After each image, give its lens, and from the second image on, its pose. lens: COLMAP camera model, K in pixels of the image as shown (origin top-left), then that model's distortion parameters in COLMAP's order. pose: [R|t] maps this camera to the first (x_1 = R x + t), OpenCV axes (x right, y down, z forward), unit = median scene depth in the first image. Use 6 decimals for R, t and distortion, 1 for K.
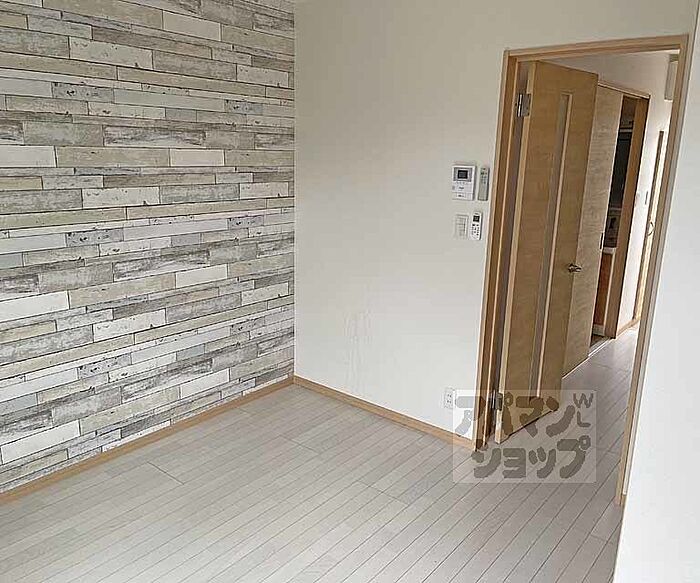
lens RADIAL K [[585.8, 0, 350.0], [0, 585.8, 291.5], [0, 0, 1]] dist [0.091595, -0.002454]
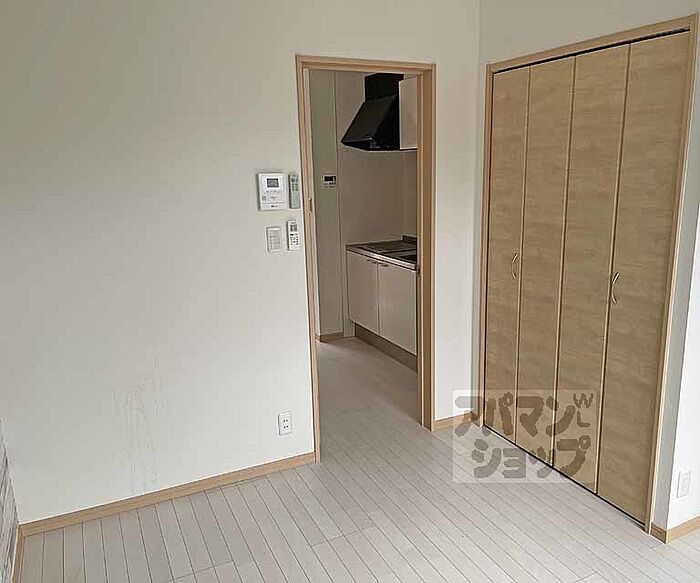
lens RADIAL K [[585.8, 0, 350.0], [0, 585.8, 291.5], [0, 0, 1]] dist [0.091595, -0.002454]
pose [[0.427629, -0.235613, 0.872708, -0.612354], [0.249470, 0.958701, 0.136589, -0.130587], [-0.868849, 0.159305, 0.468747, 0.488583]]
